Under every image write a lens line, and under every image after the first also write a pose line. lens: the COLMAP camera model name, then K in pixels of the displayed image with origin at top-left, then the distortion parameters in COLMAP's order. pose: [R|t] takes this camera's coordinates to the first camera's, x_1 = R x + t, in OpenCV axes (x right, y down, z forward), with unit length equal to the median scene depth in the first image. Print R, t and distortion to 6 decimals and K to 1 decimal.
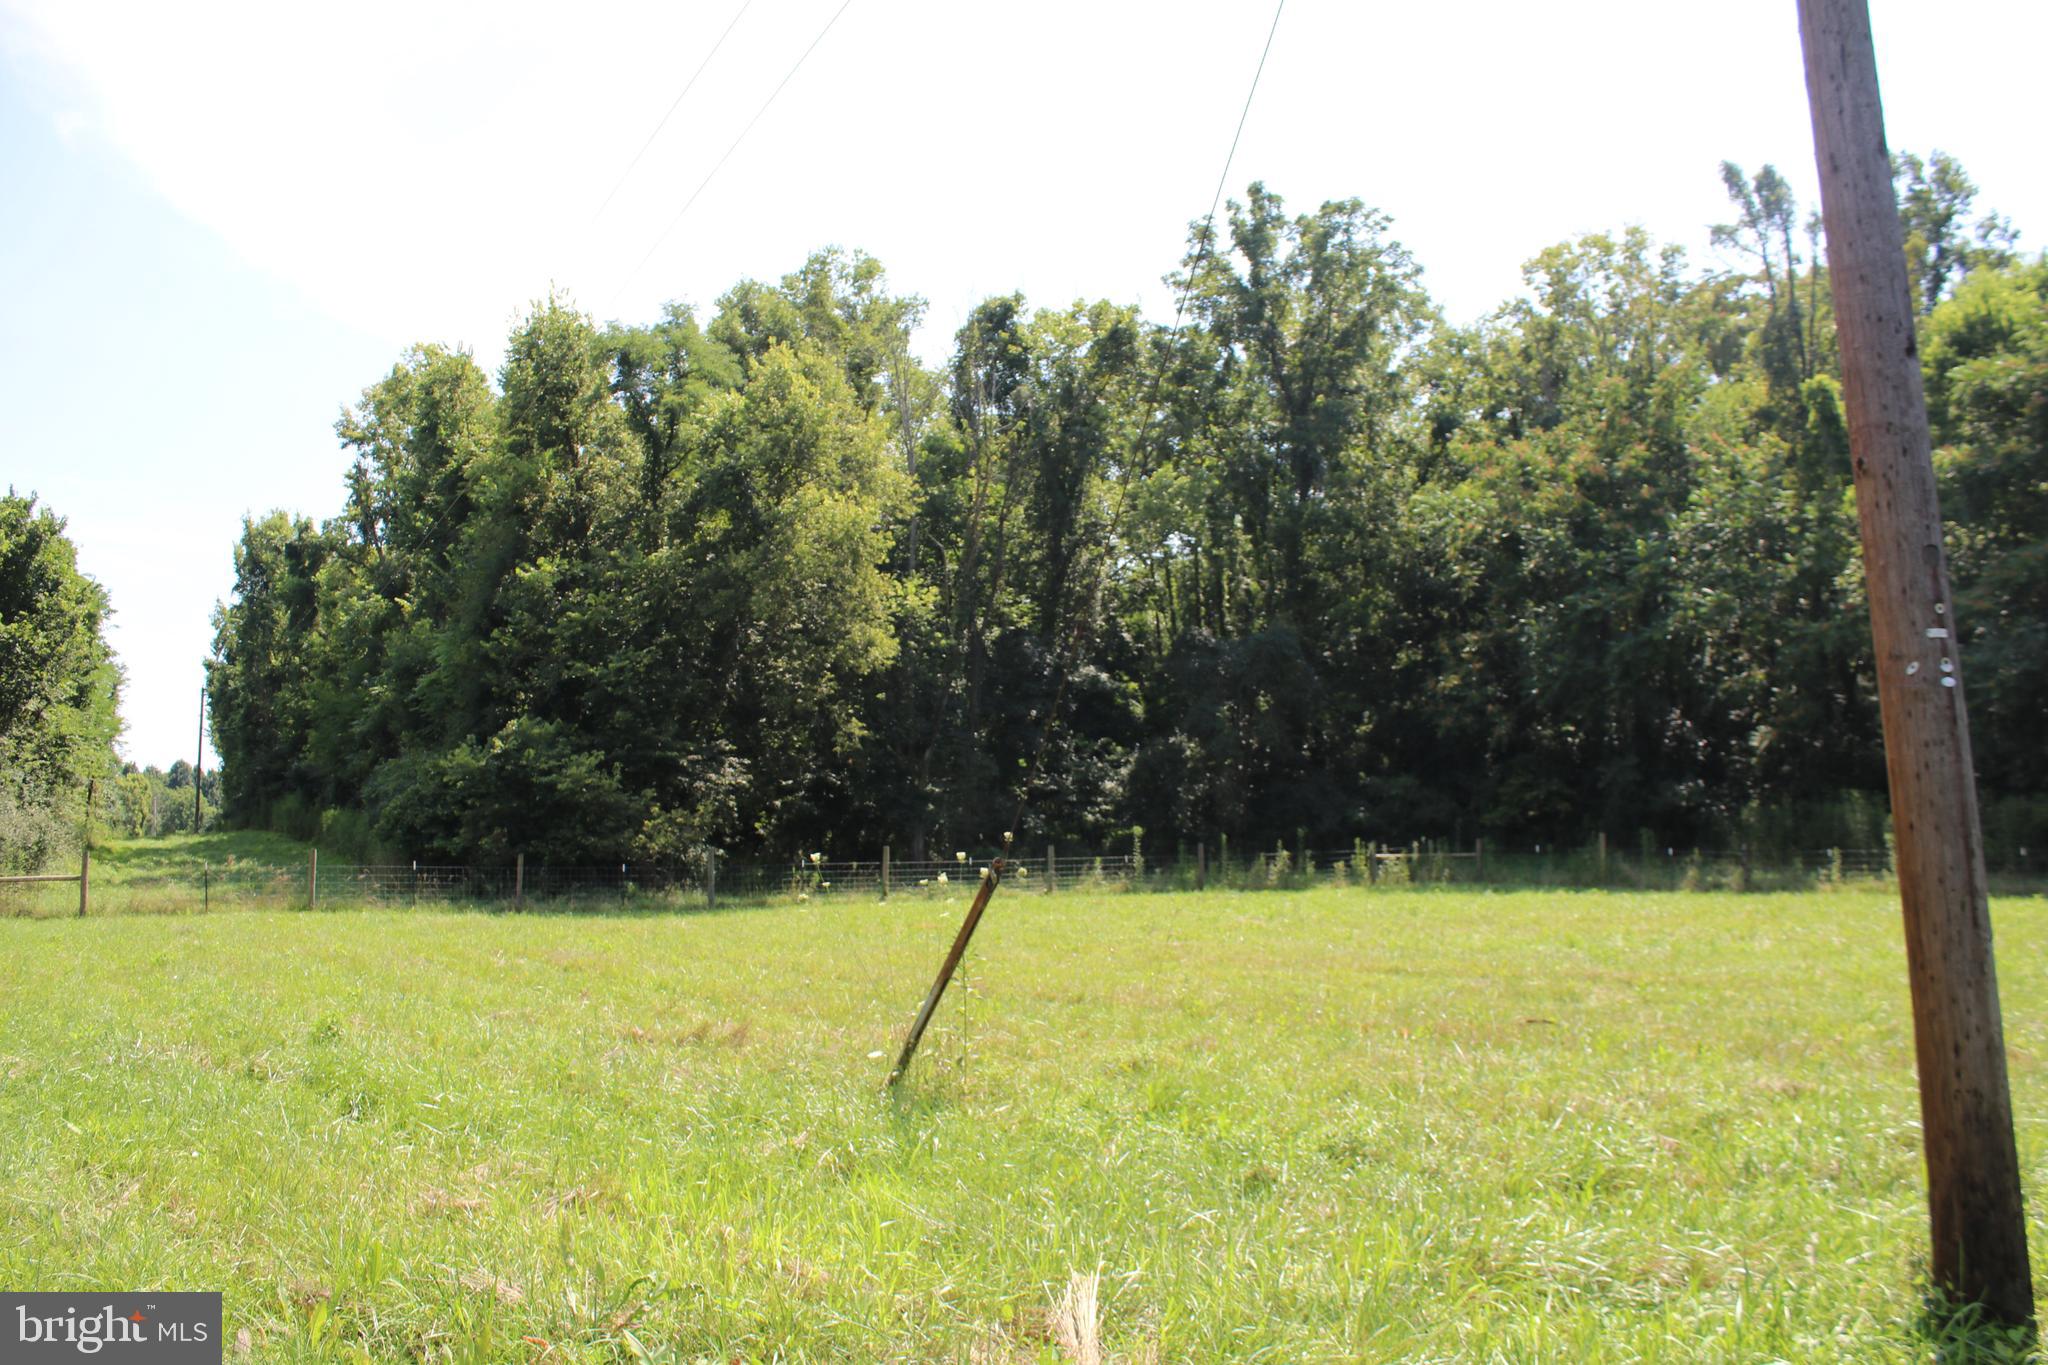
lens RADIAL K [[1699.4, 0, 964.4], [0, 1699.4, 684.1], [0, 0, 1]] dist [-0.172523, 0.150982]
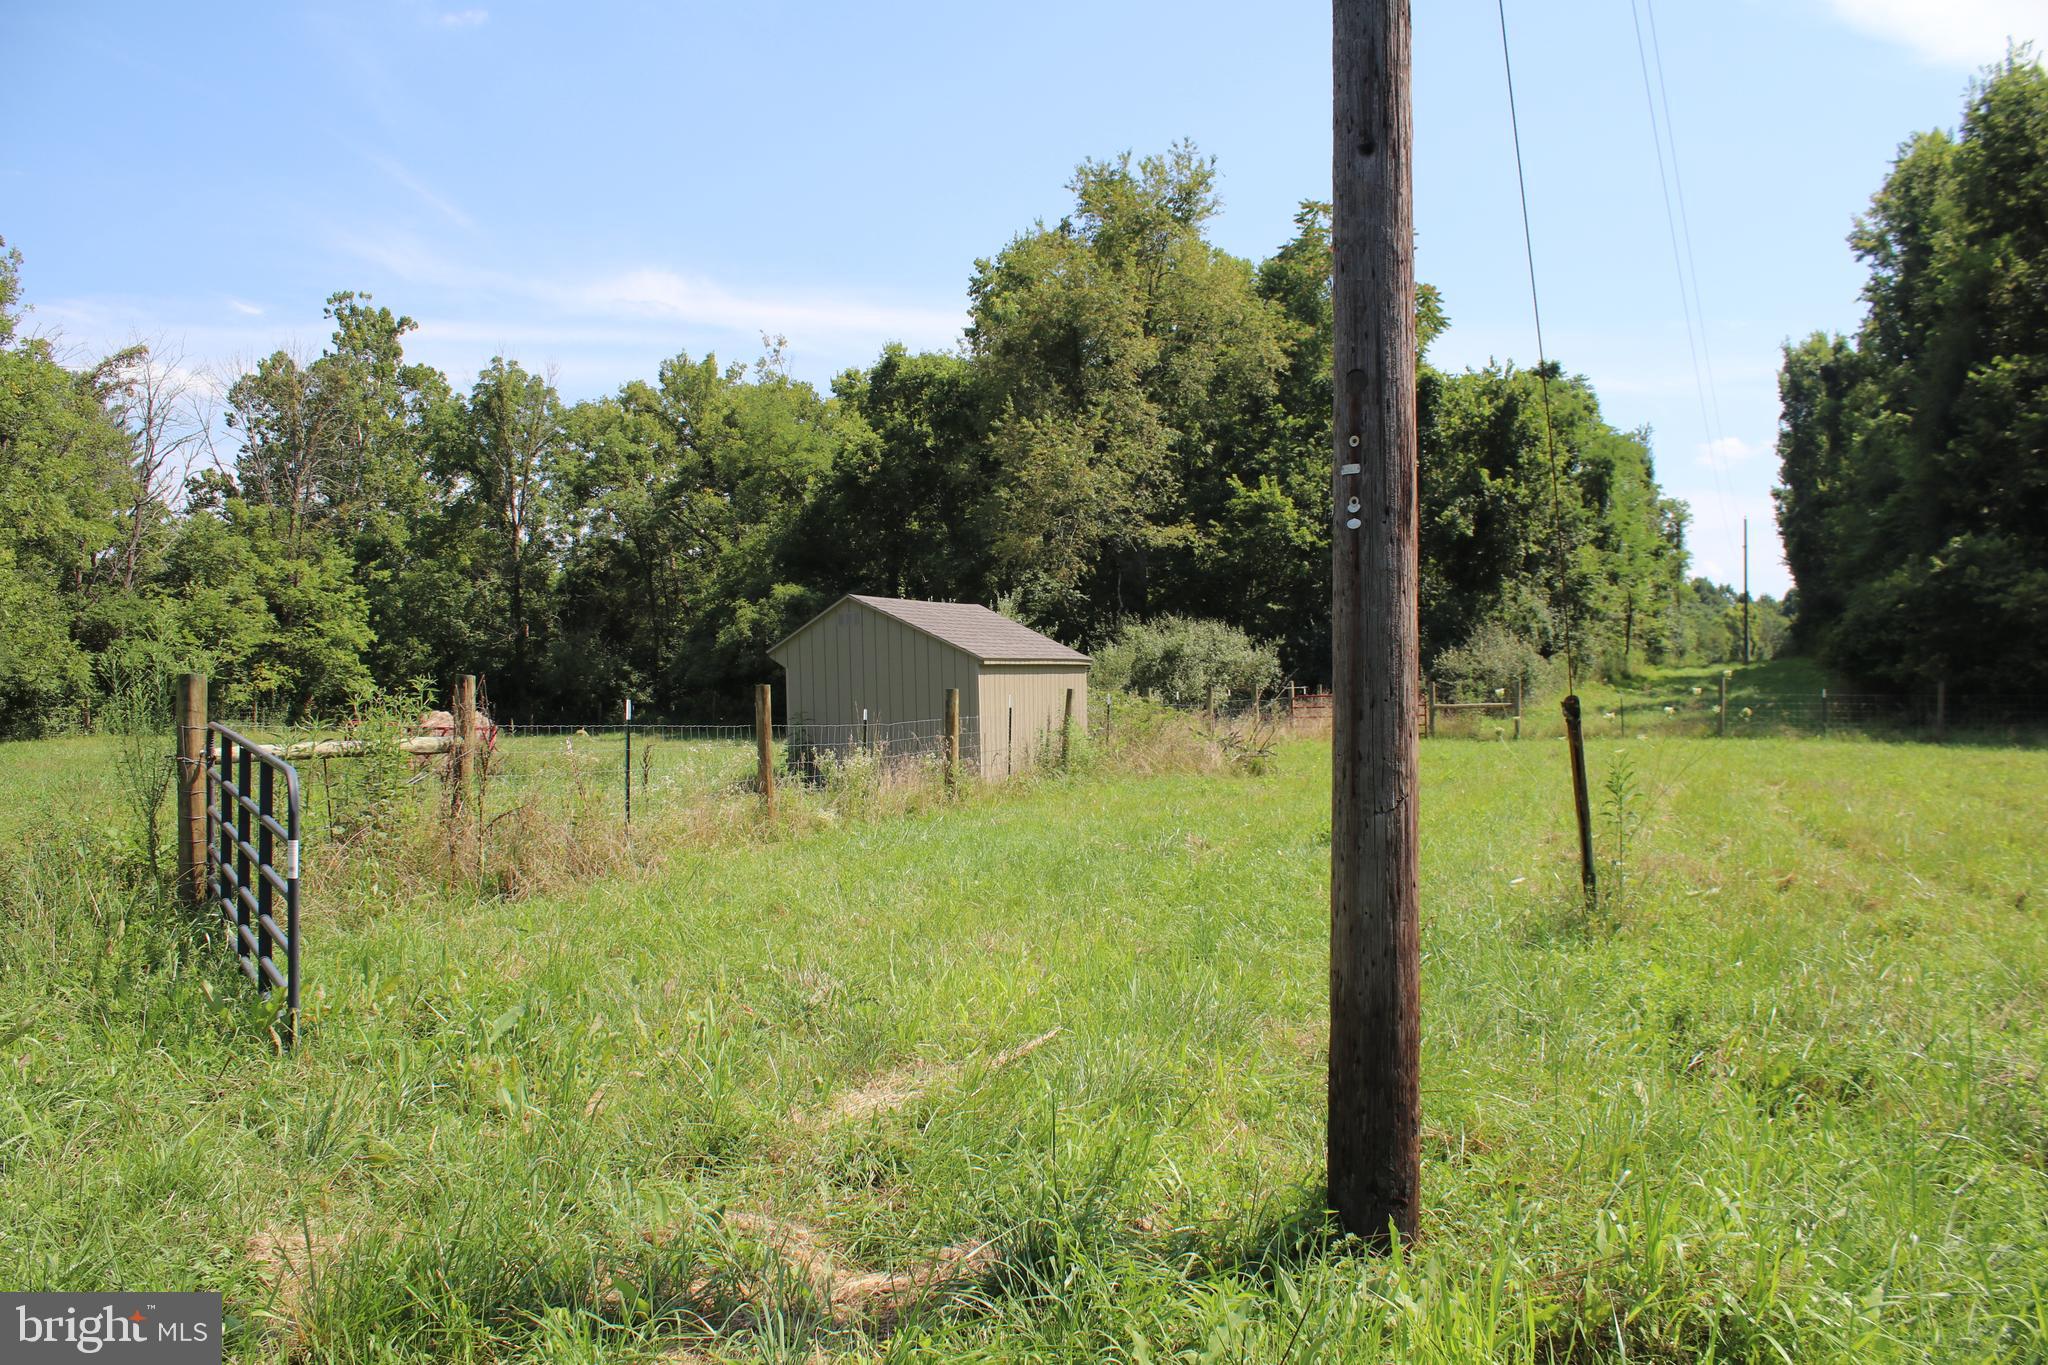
lens RADIAL K [[1699.4, 0, 1016.4], [0, 1699.4, 695.6], [0, 0, 1]] dist [-0.172523, 0.150982]
pose [[0.603110, 0.008438, -0.797613, 0.118237], [0.081155, 0.994106, 0.071882, 0.001038], [0.793519, -0.108083, 0.598871, 0.027534]]
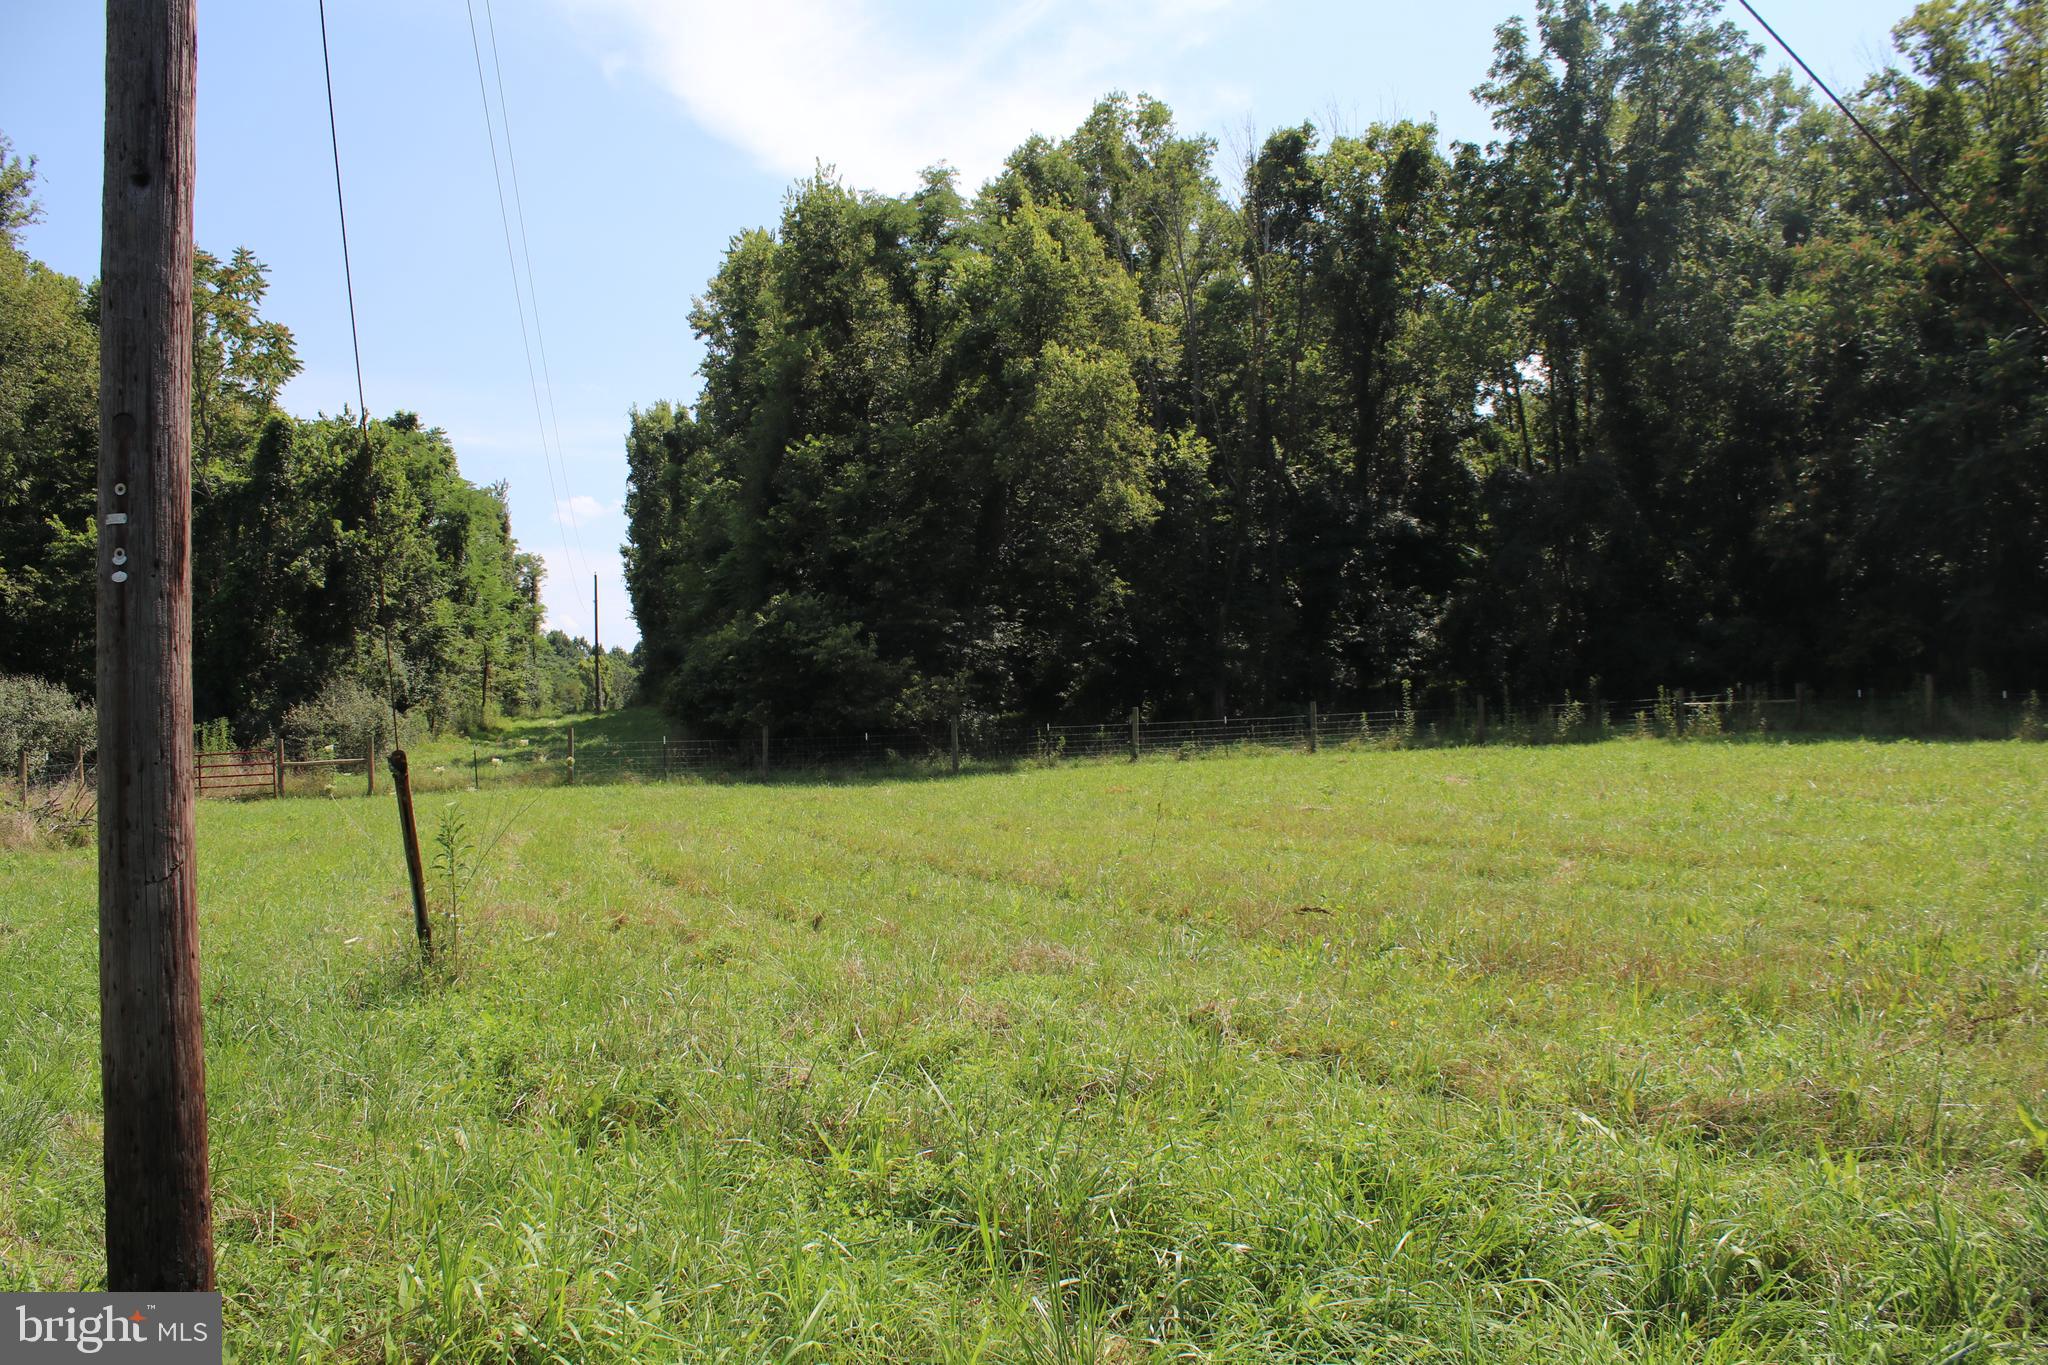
lens RADIAL K [[1699.4, 0, 1025.5], [0, 1699.4, 690.6], [0, 0, 1]] dist [-0.172523, 0.150982]
pose [[0.965707, -0.027383, -0.258186, 0.122246], [0.050345, 0.995298, 0.082746, 0.001036], [0.254706, -0.092907, 0.962545, 0.028751]]
